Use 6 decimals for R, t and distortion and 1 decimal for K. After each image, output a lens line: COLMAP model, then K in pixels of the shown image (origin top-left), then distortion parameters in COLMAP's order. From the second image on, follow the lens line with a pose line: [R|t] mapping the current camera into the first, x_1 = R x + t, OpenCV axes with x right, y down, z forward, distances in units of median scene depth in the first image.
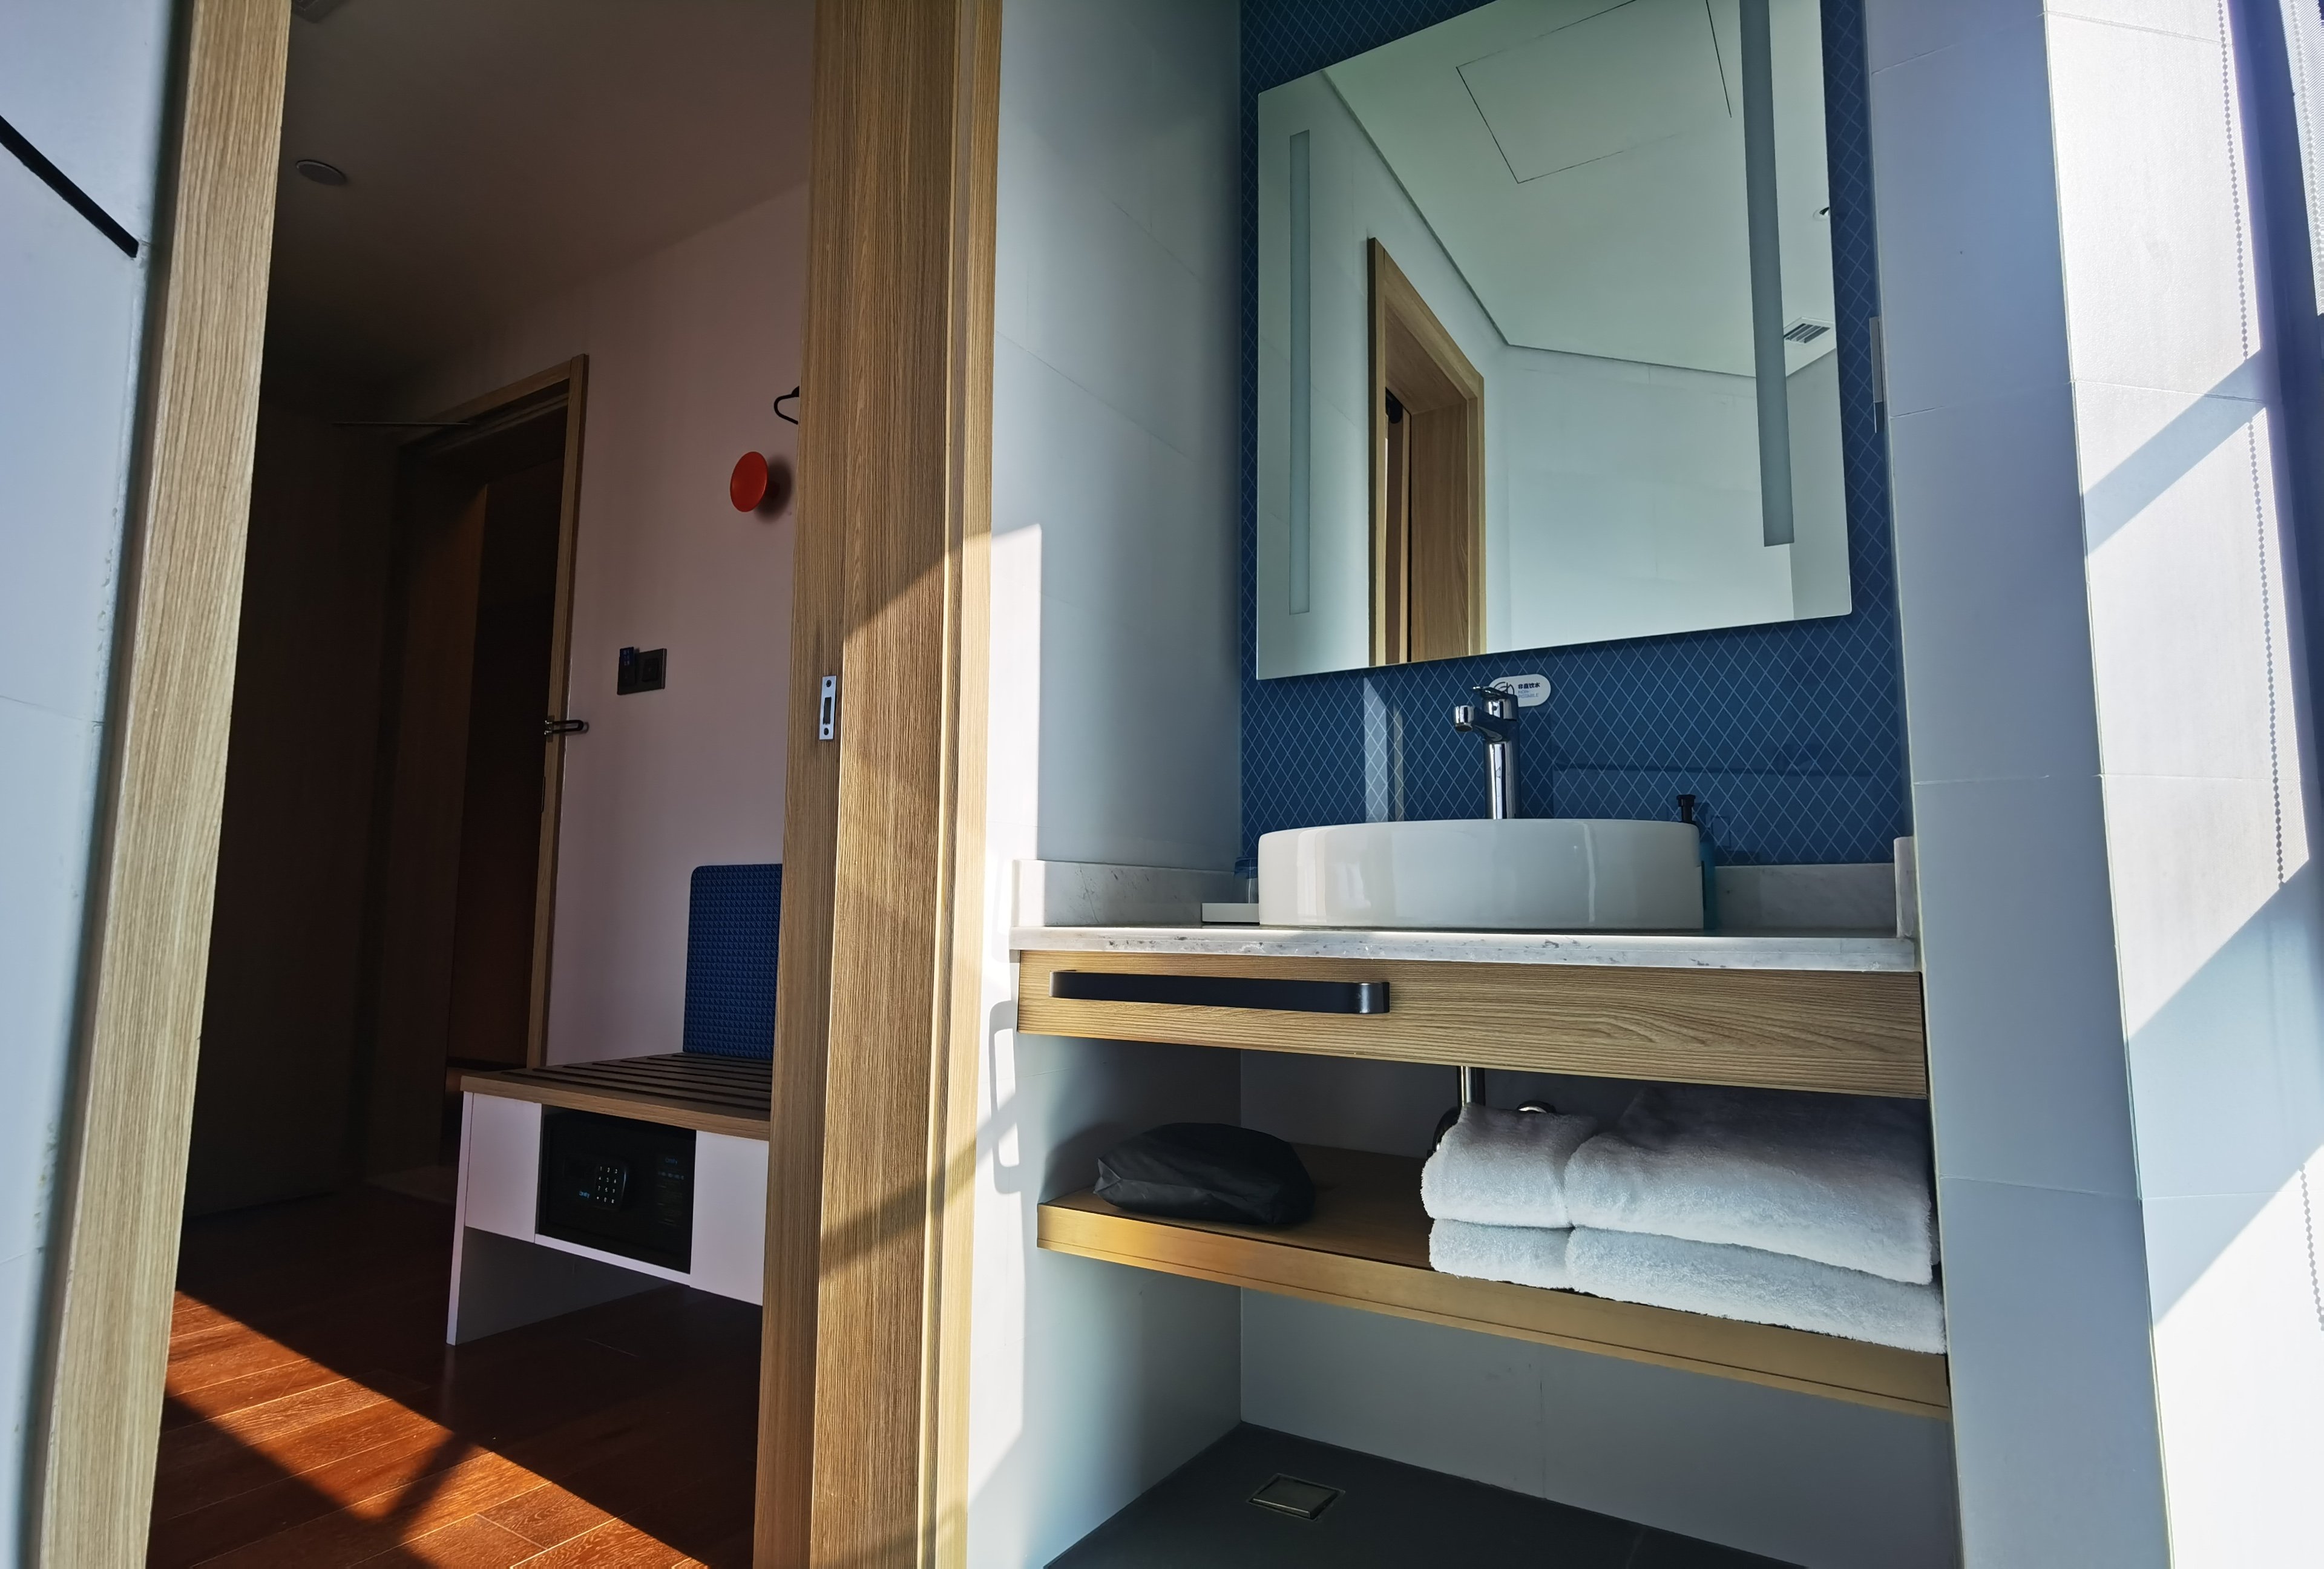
lens RADIAL K [[1201.0, 0, 1157.3], [0, 1201.0, 777.0], [0, 0, 1]] dist [0.000165, -0.000110]
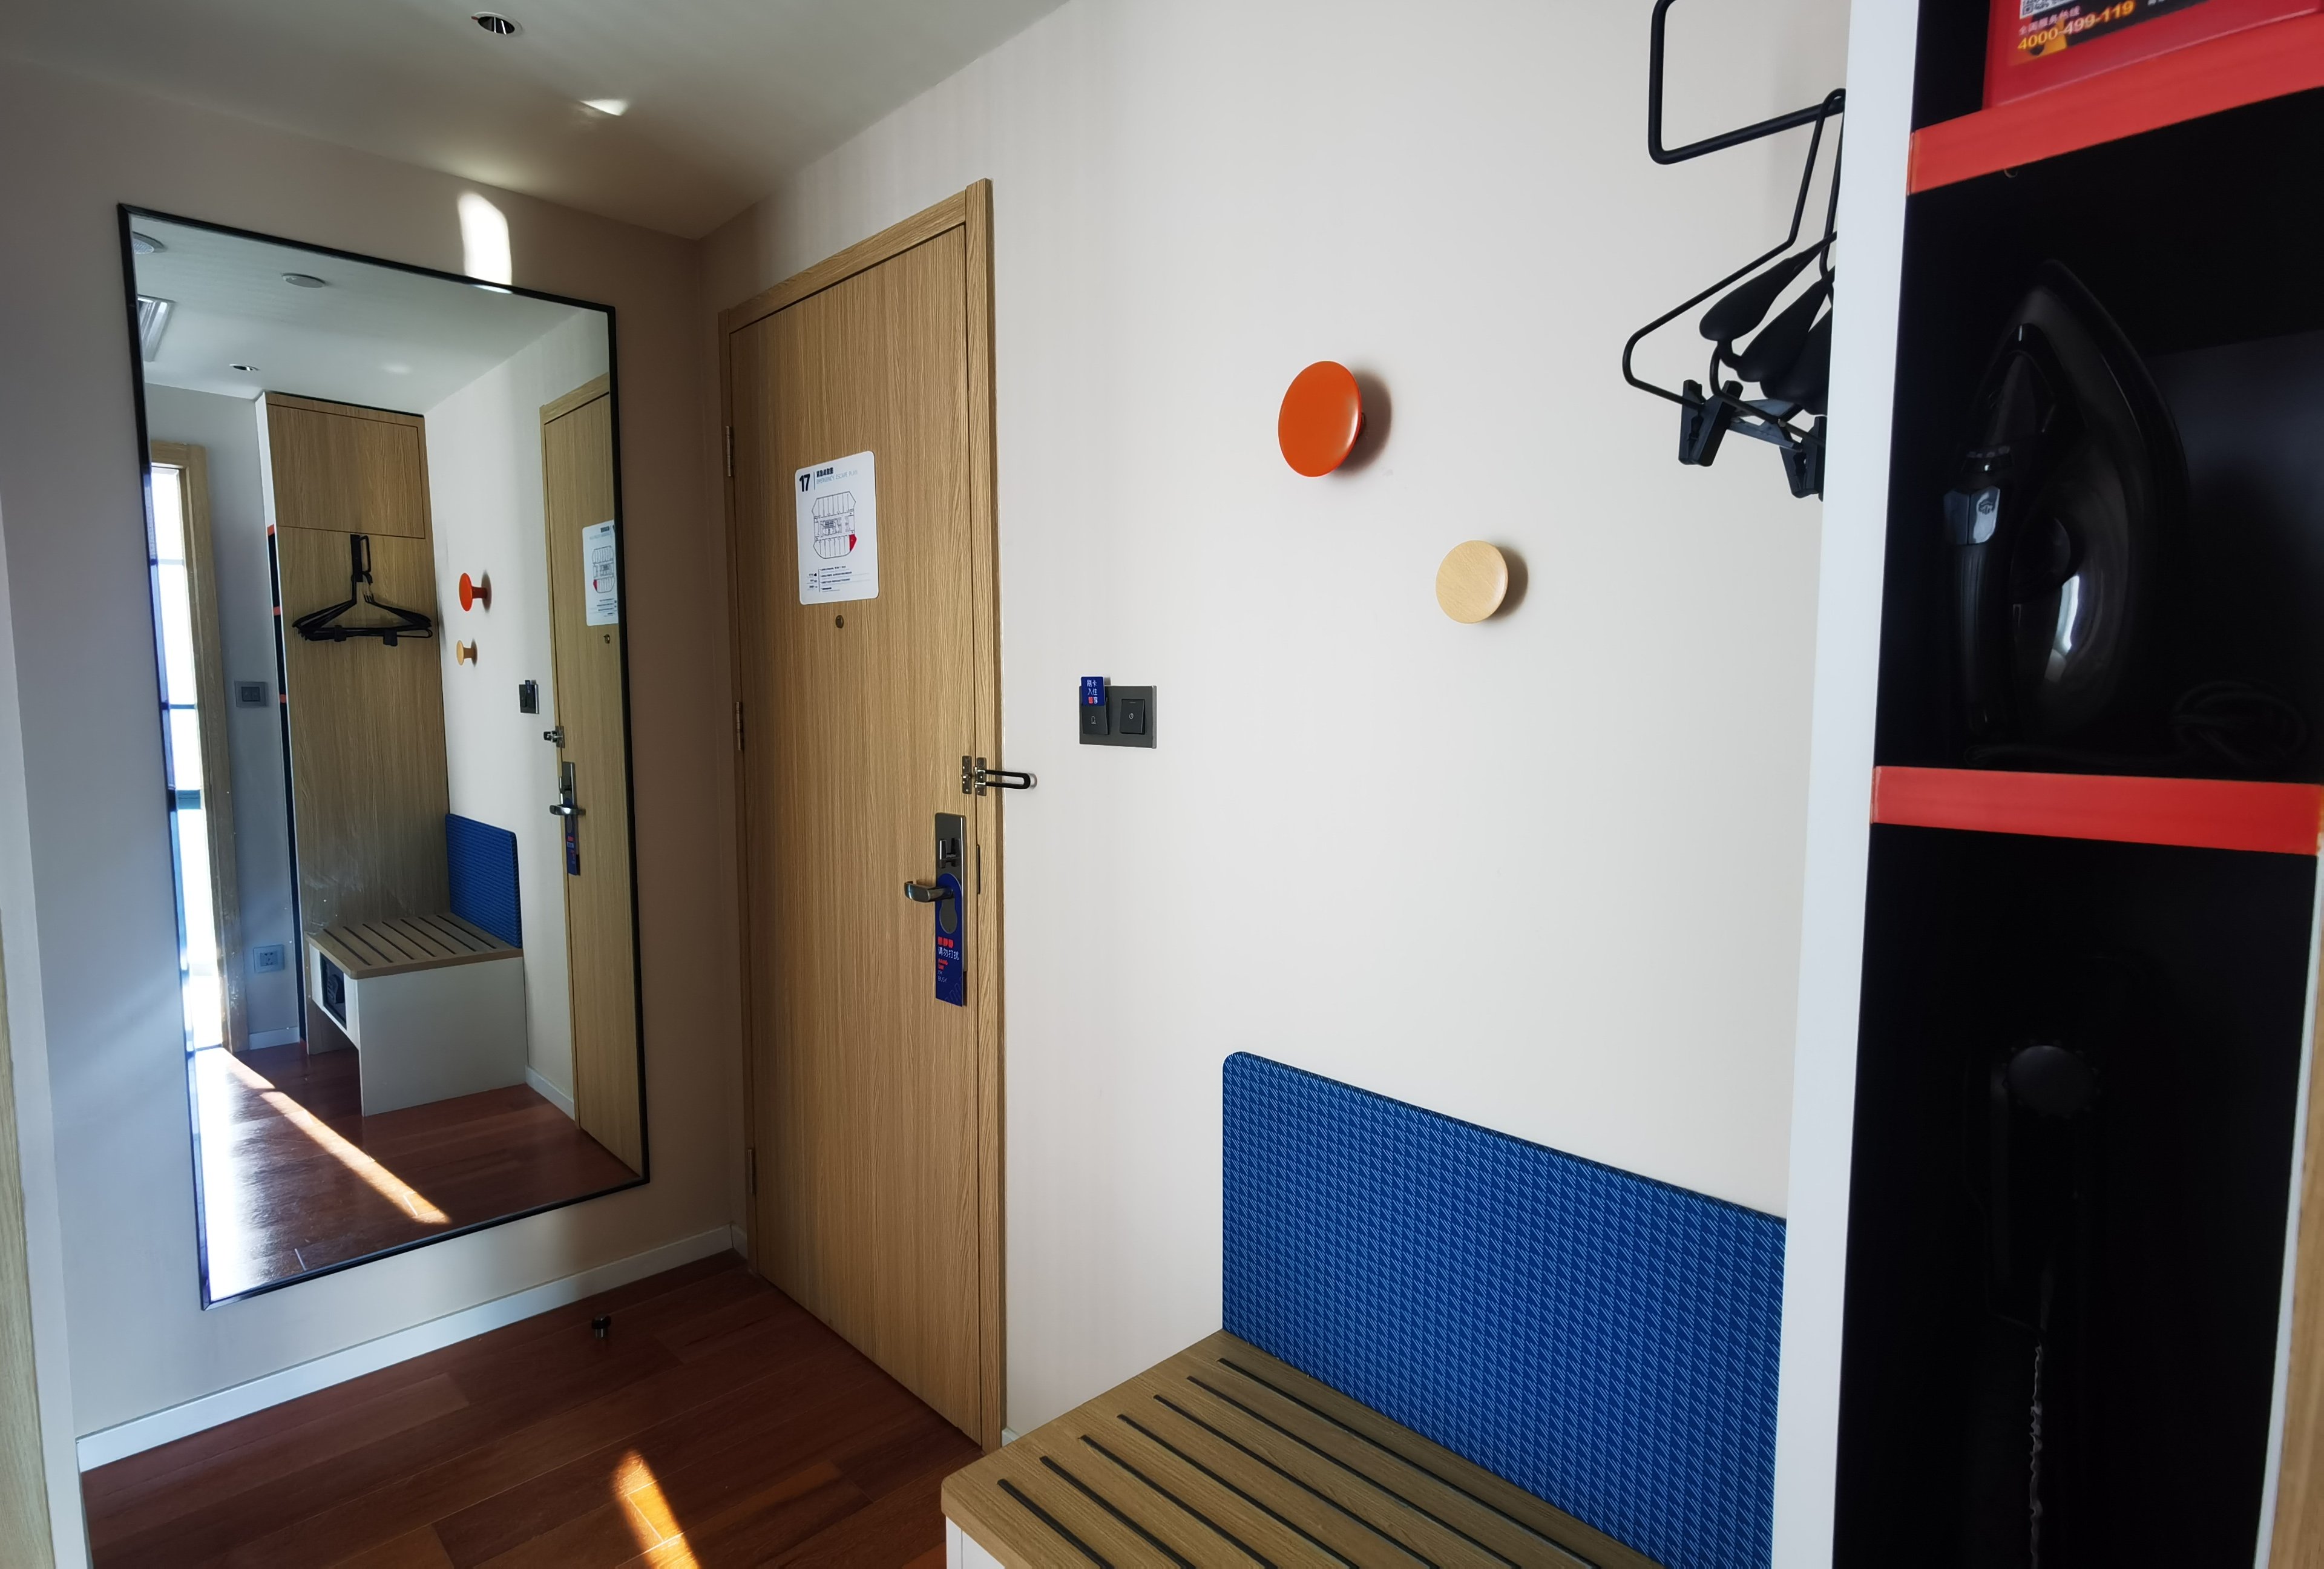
lens RADIAL K [[1201.0, 0, 1173.5], [0, 1201.0, 792.8], [0, 0, 1]] dist [0.000165, -0.000110]
pose [[0.968862, 0.012138, -0.247304, -0.240533], [0.038568, 0.979208, 0.199159, -0.171679], [0.244579, -0.202496, 0.948249, 0.392970]]
